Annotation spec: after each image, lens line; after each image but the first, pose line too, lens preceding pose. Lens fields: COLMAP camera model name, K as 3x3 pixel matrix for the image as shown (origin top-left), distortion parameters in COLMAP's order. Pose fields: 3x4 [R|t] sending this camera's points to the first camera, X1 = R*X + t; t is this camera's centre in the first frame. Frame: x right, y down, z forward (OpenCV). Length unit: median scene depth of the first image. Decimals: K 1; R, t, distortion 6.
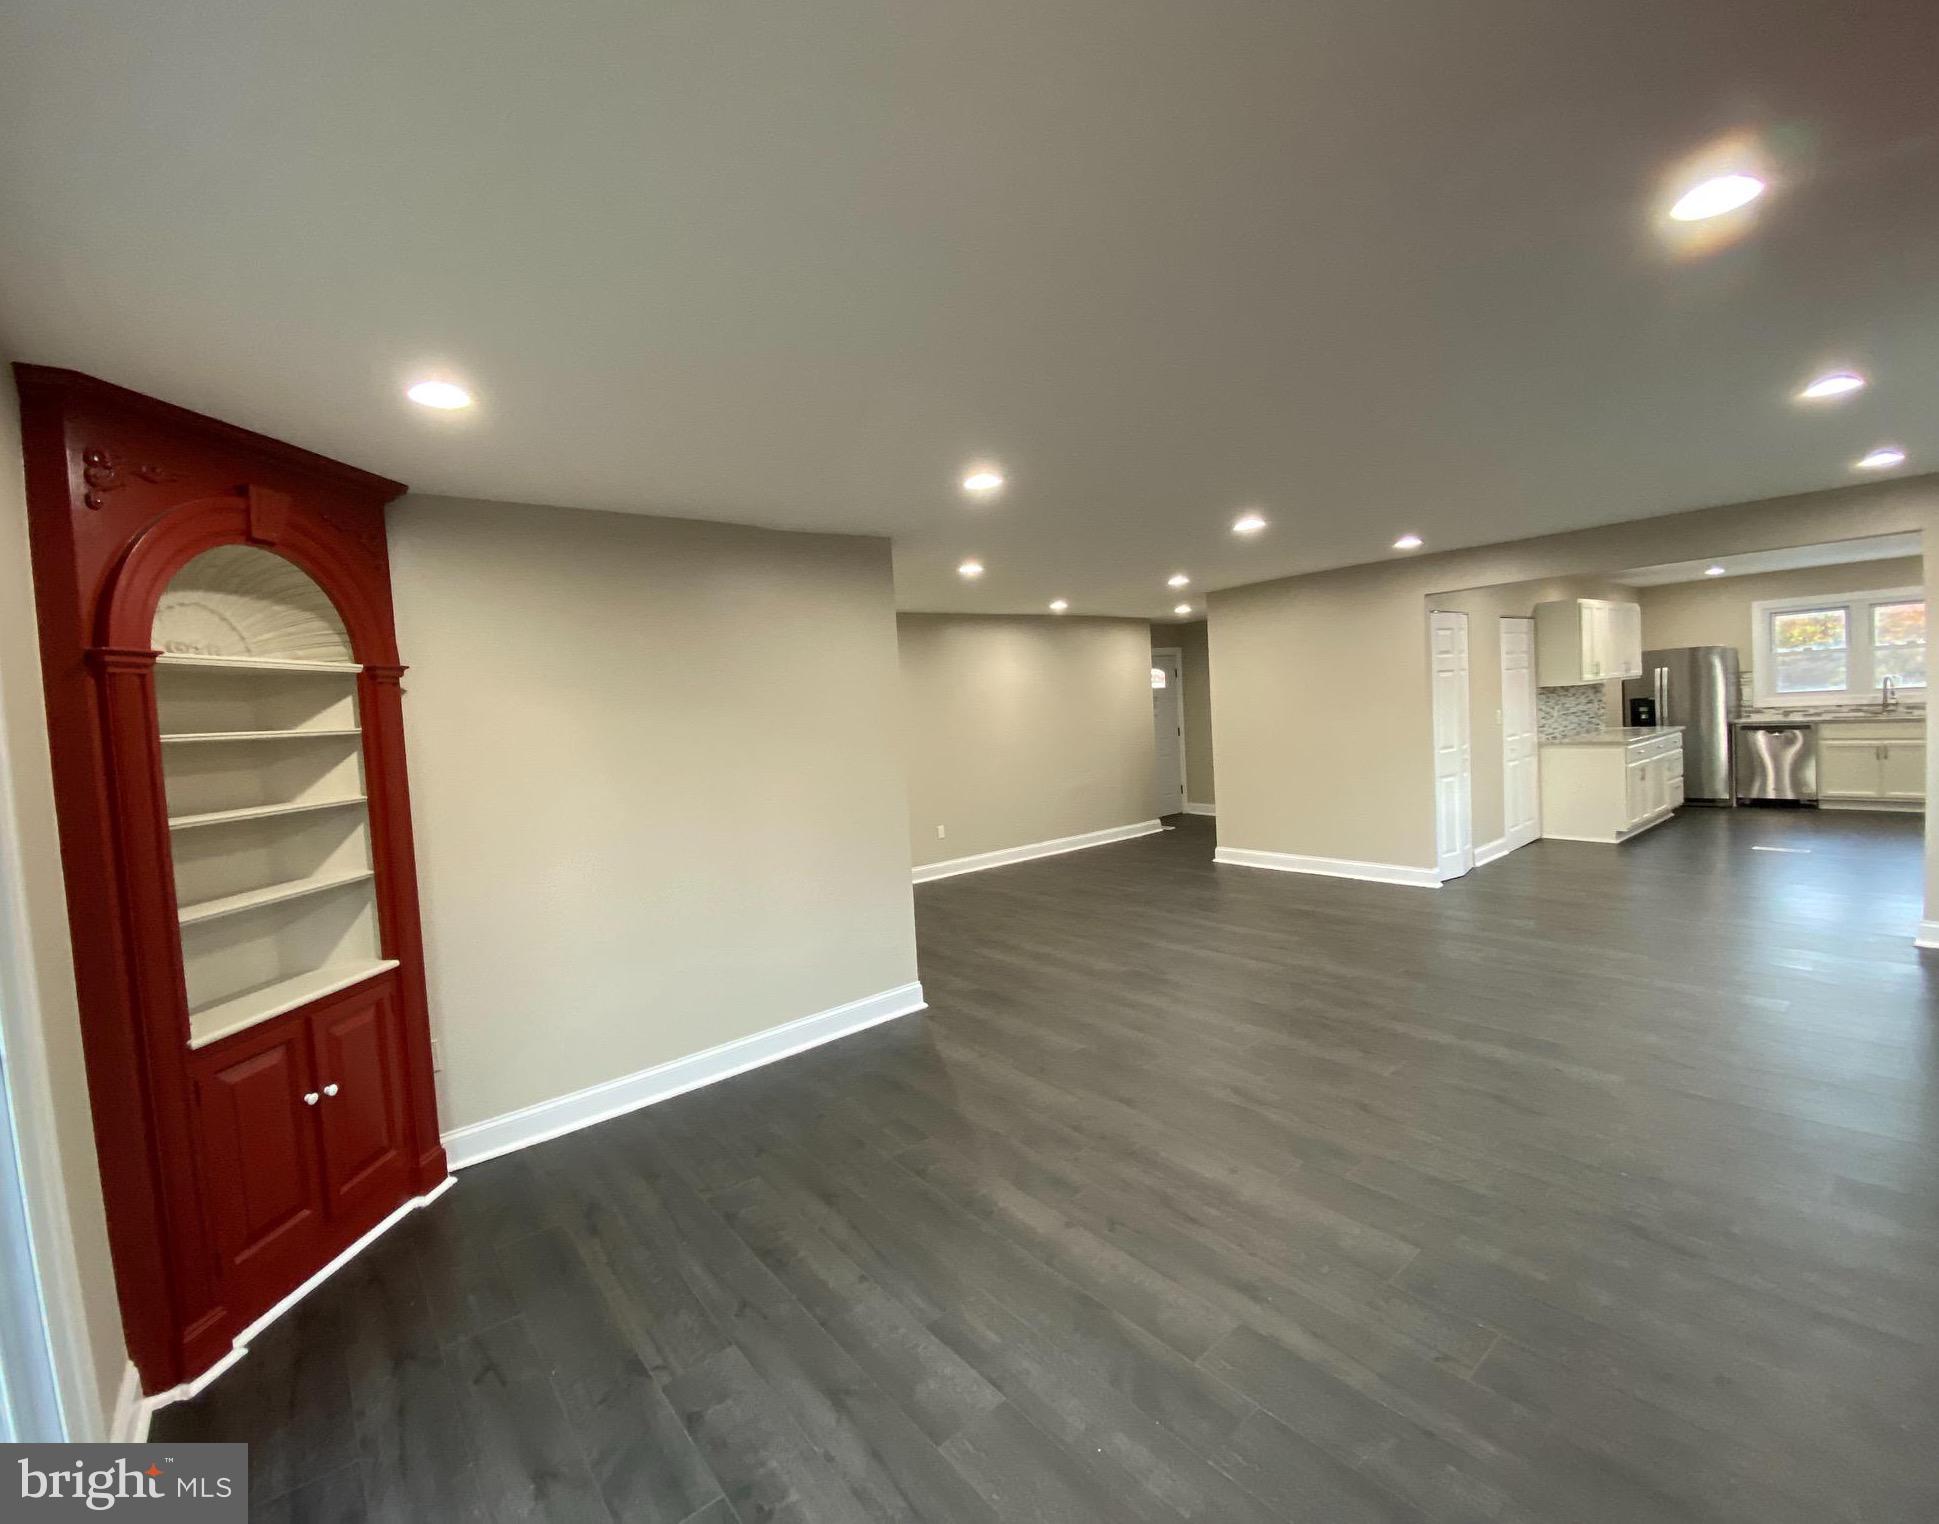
lens RADIAL K [[834.0, 0, 911.3], [0, 834.0, 752.5], [0, 0, 1]] dist [0.022967, -0.021514]
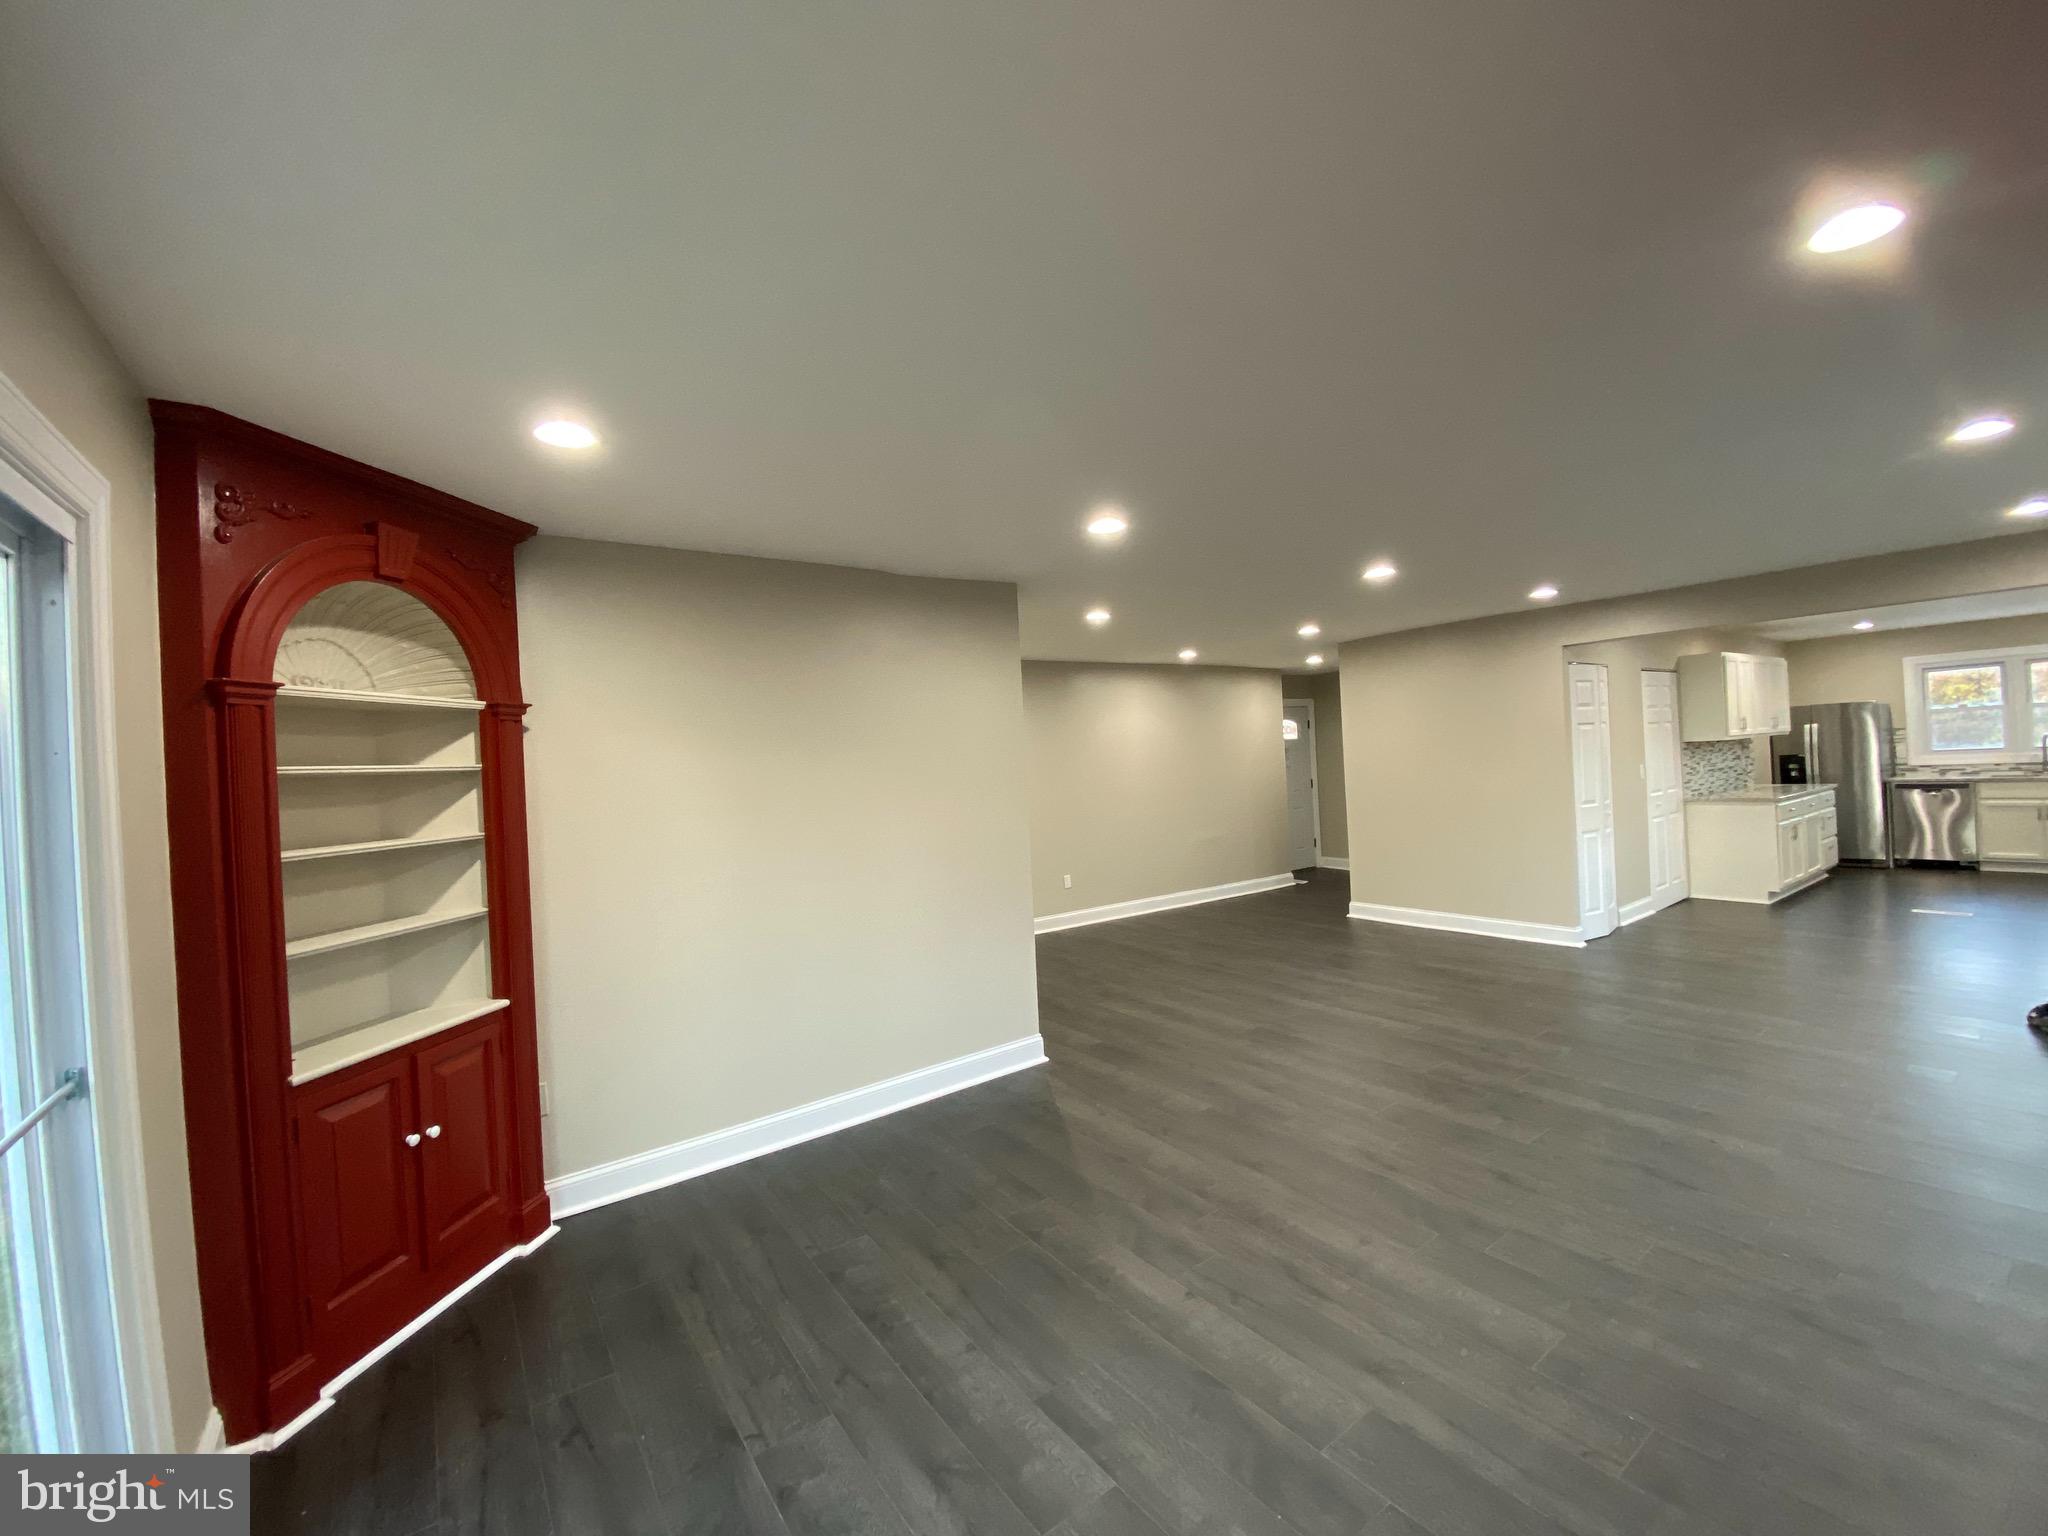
lens RADIAL K [[833.9, 0, 1019.0], [0, 833.9, 764.8], [0, 0, 1]] dist [0.021676, -0.020947]
pose [[0.999506, 0.011292, -0.029342, 0.006135], [-0.012643, 0.998849, -0.046277, 0.003753], [0.028785, 0.046626, 0.998498, 0.007560]]
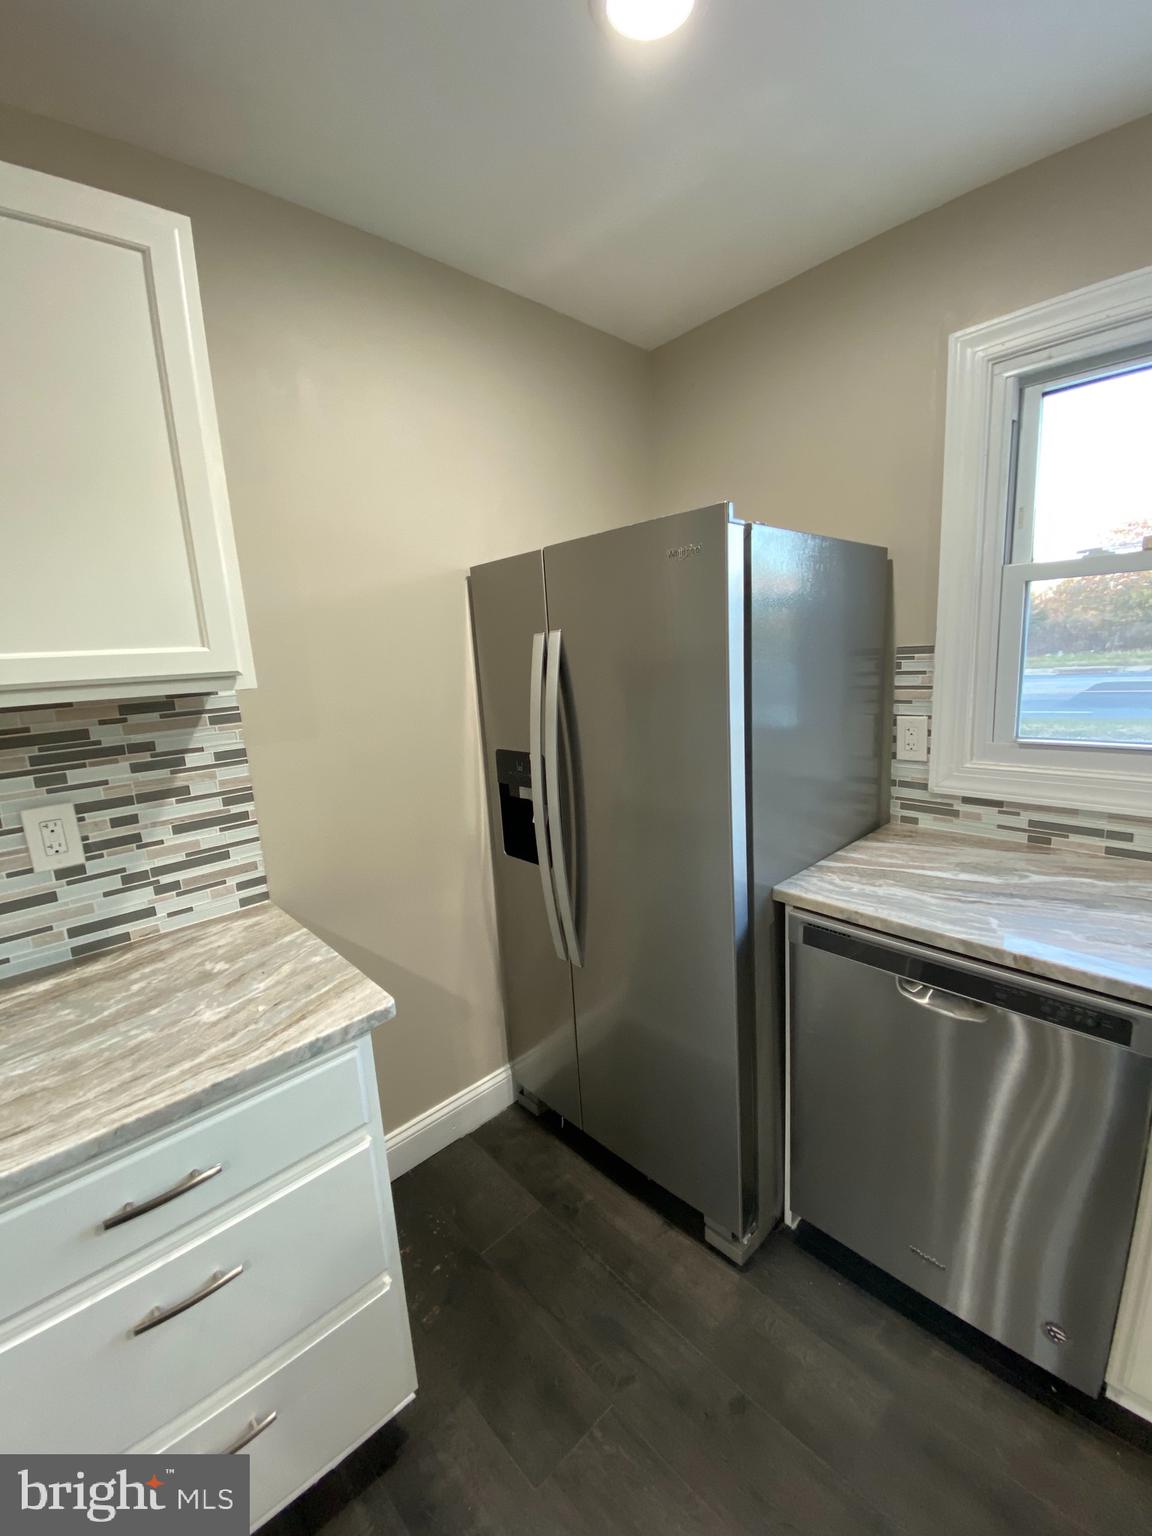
lens RADIAL K [[625.4, 0, 579.3], [0, 625.4, 766.5], [0, 0, 1]] dist [0.021676, -0.020947]
pose [[0.994569, -0.010761, 0.103523, 1.110615], [-0.002359, 0.992055, 0.125786, -0.107231], [-0.104054, -0.125347, 0.986641, 1.035598]]
